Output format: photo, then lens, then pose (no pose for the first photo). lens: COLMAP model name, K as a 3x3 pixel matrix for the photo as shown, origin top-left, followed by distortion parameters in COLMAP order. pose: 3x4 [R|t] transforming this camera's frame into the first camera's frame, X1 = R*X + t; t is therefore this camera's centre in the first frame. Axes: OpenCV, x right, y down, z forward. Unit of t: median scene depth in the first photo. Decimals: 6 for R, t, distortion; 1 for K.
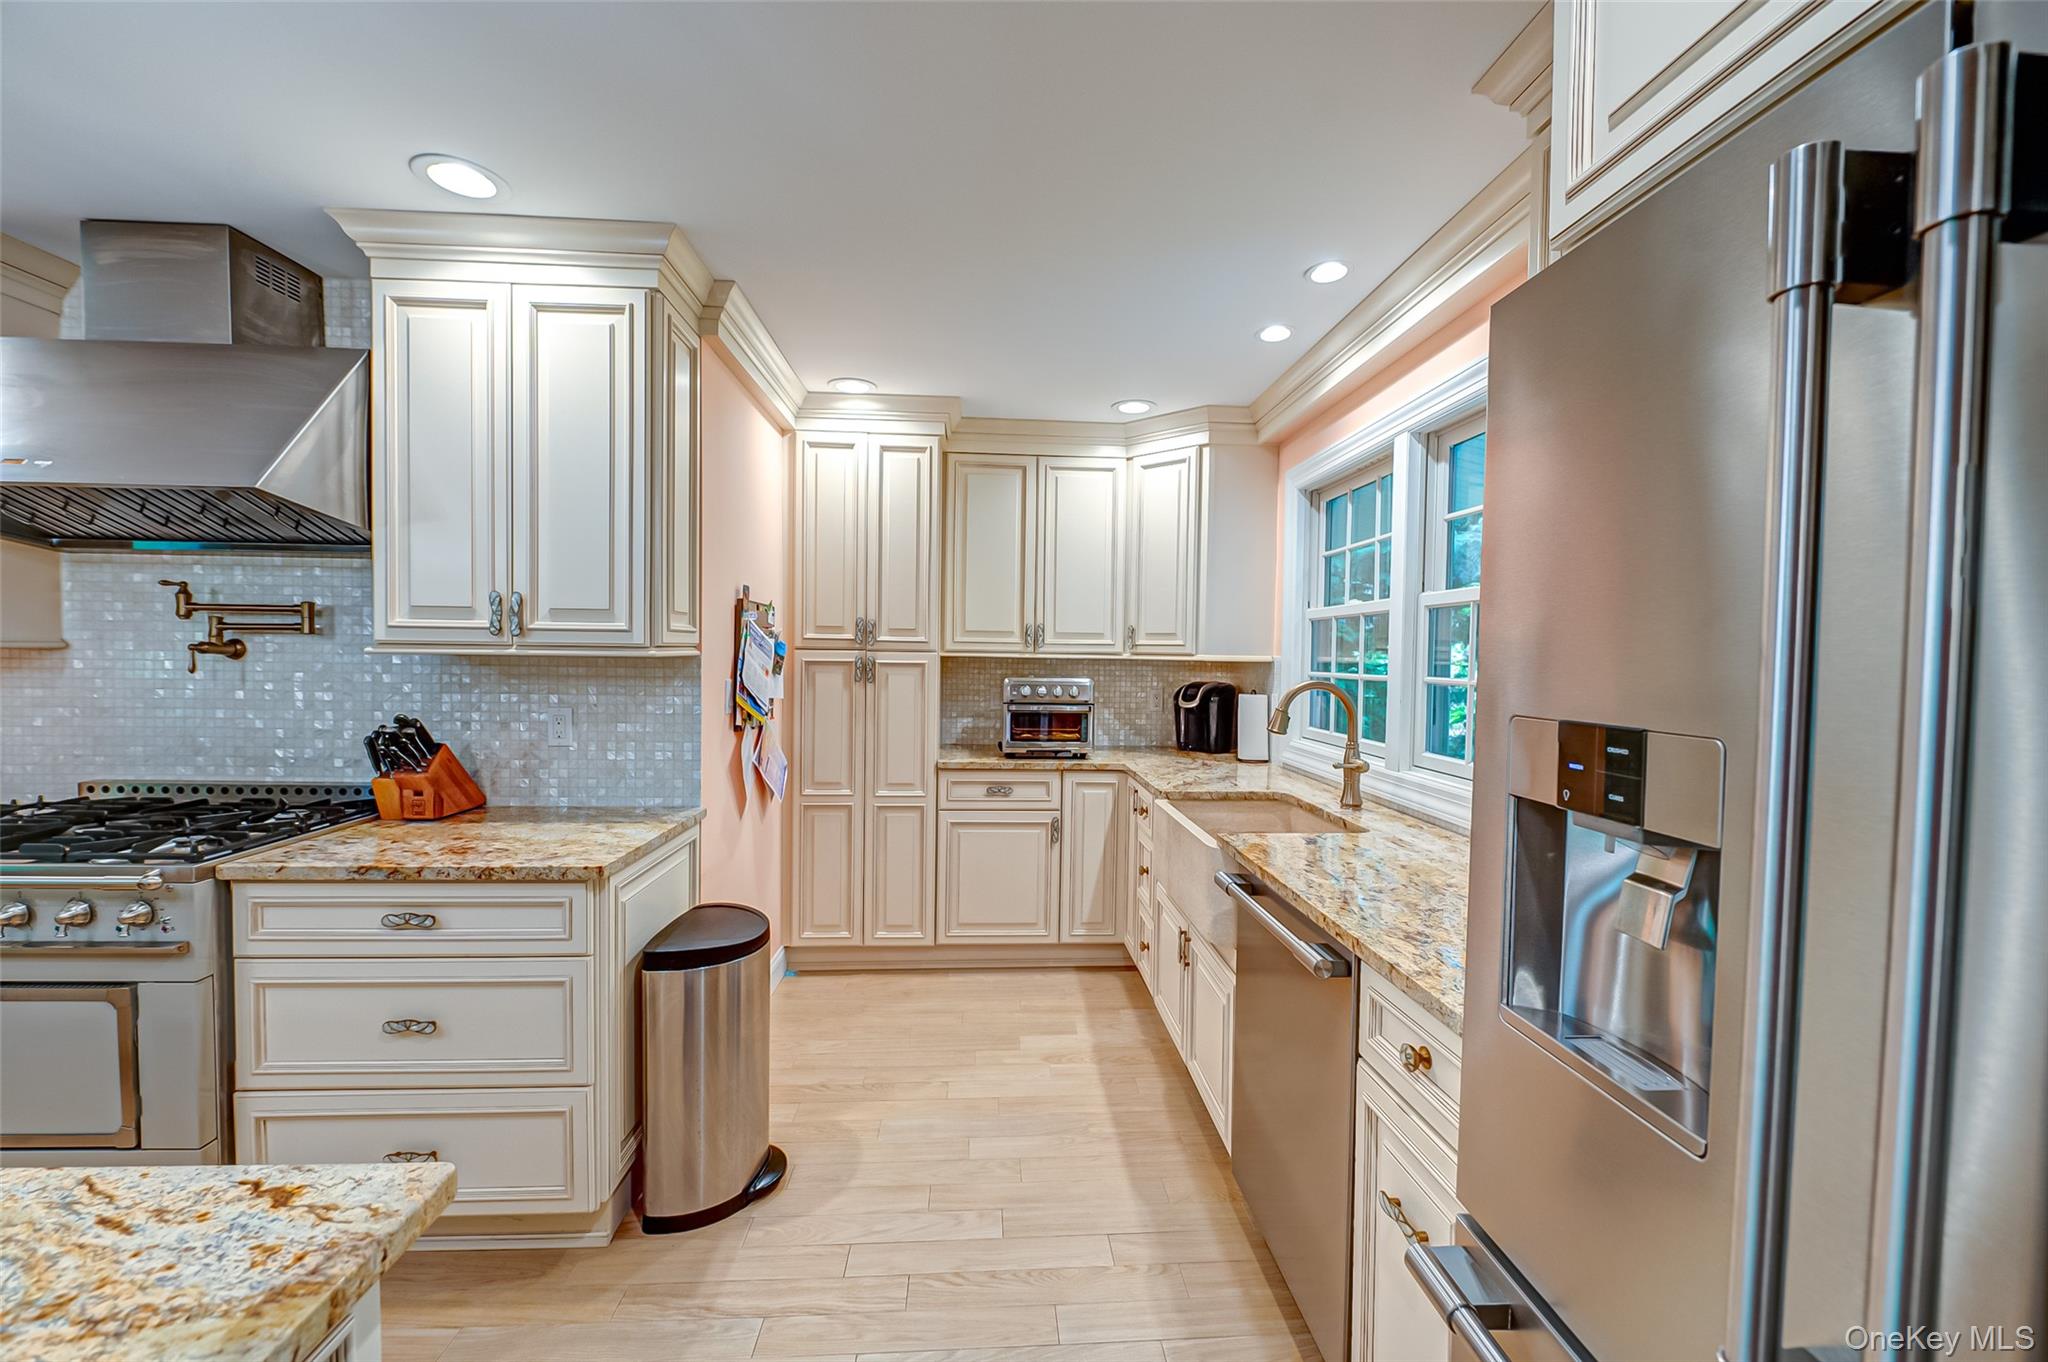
lens RADIAL K [[799.1, 0, 1031.1], [0, 799.1, 673.8], [0, 0, 1]] dist [-0.003976, -0.000782]
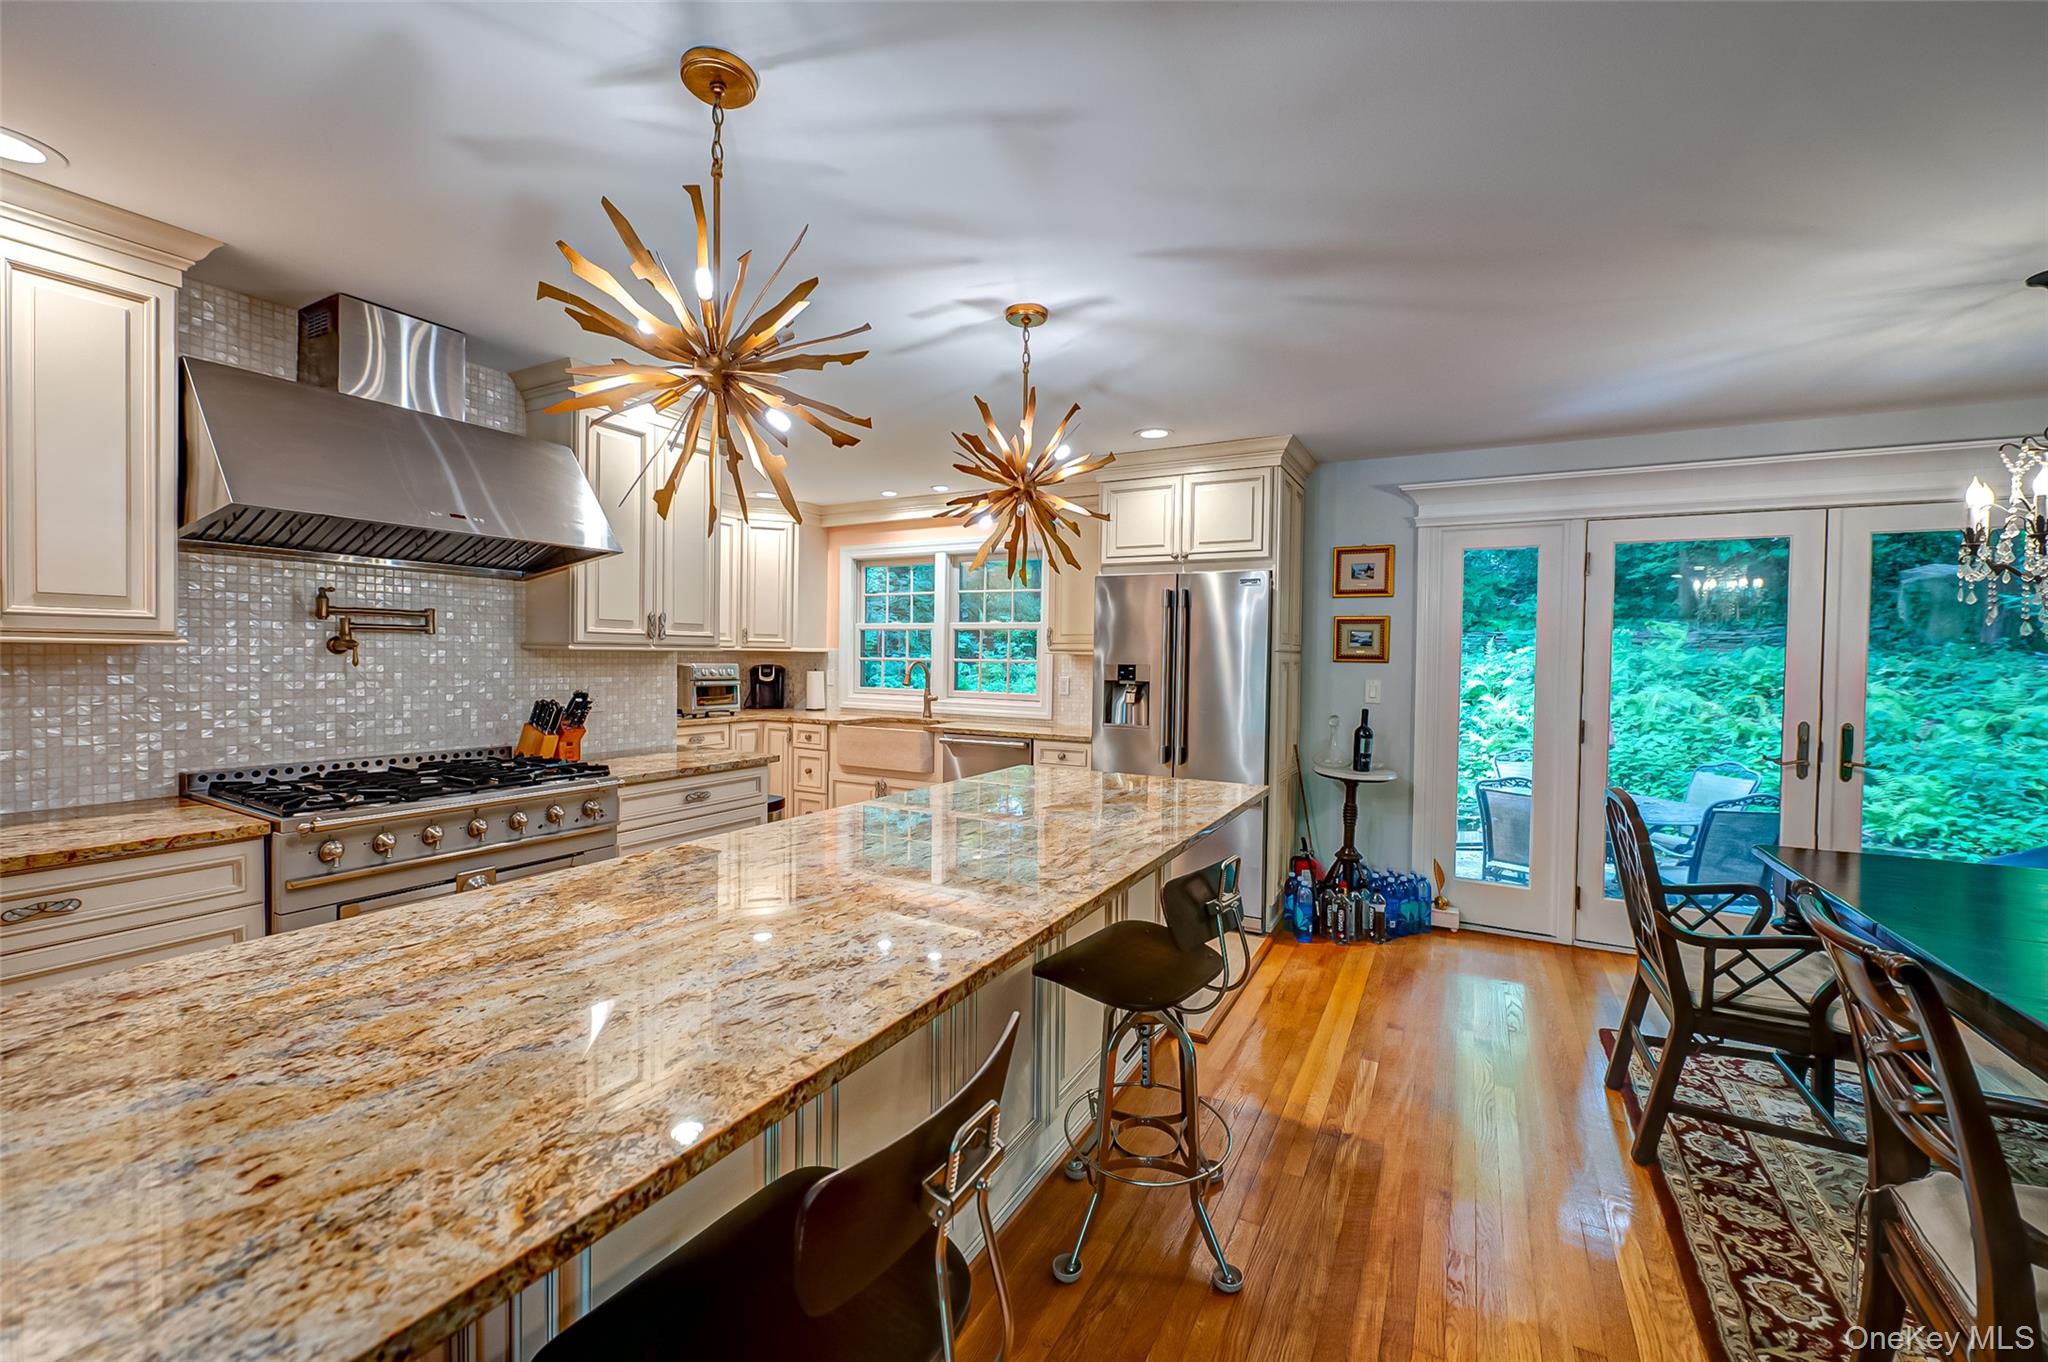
lens RADIAL K [[806.6, 0, 1032.2], [0, 806.6, 673.2], [0, 0, 1]] dist [-0.006398, -0.001002]
pose [[0.525982, -0.025027, 0.850127, -1.457245], [0.011275, 0.999684, 0.022455, -0.005083], [-0.850421, -0.002226, 0.526098, -0.471942]]
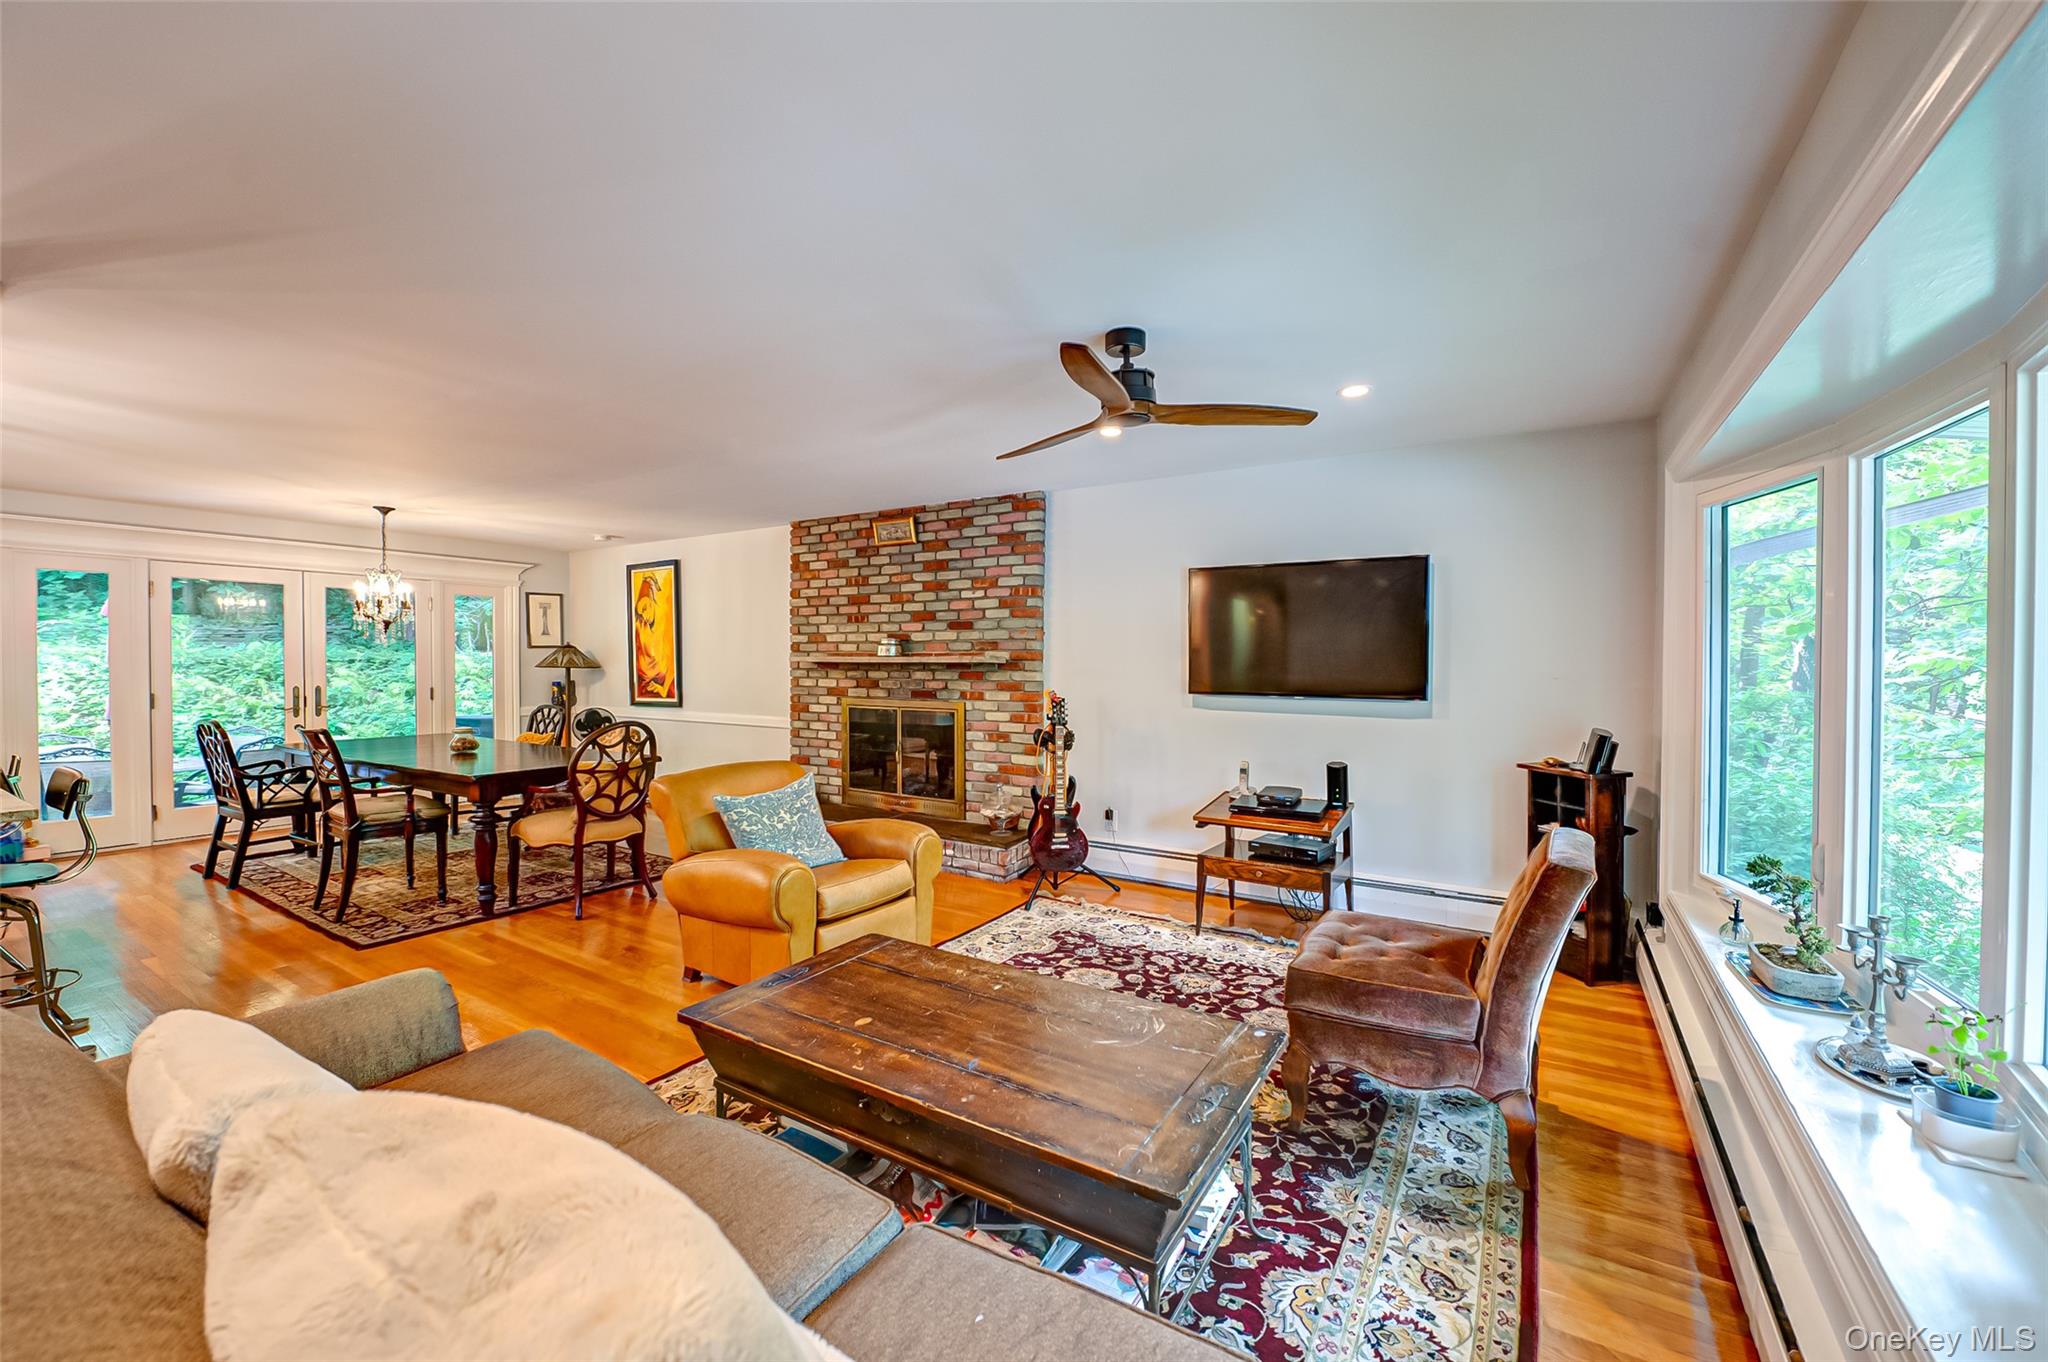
lens RADIAL K [[806.6, 0, 1032.2], [0, 806.6, 673.2], [0, 0, 1]] dist [-0.006398, -0.001002]
pose [[-0.817670, -0.027159, 0.575047, -3.098428], [-0.004508, 0.999158, 0.040780, -0.033681], [-0.575670, 0.030752, -0.817104, -0.114635]]
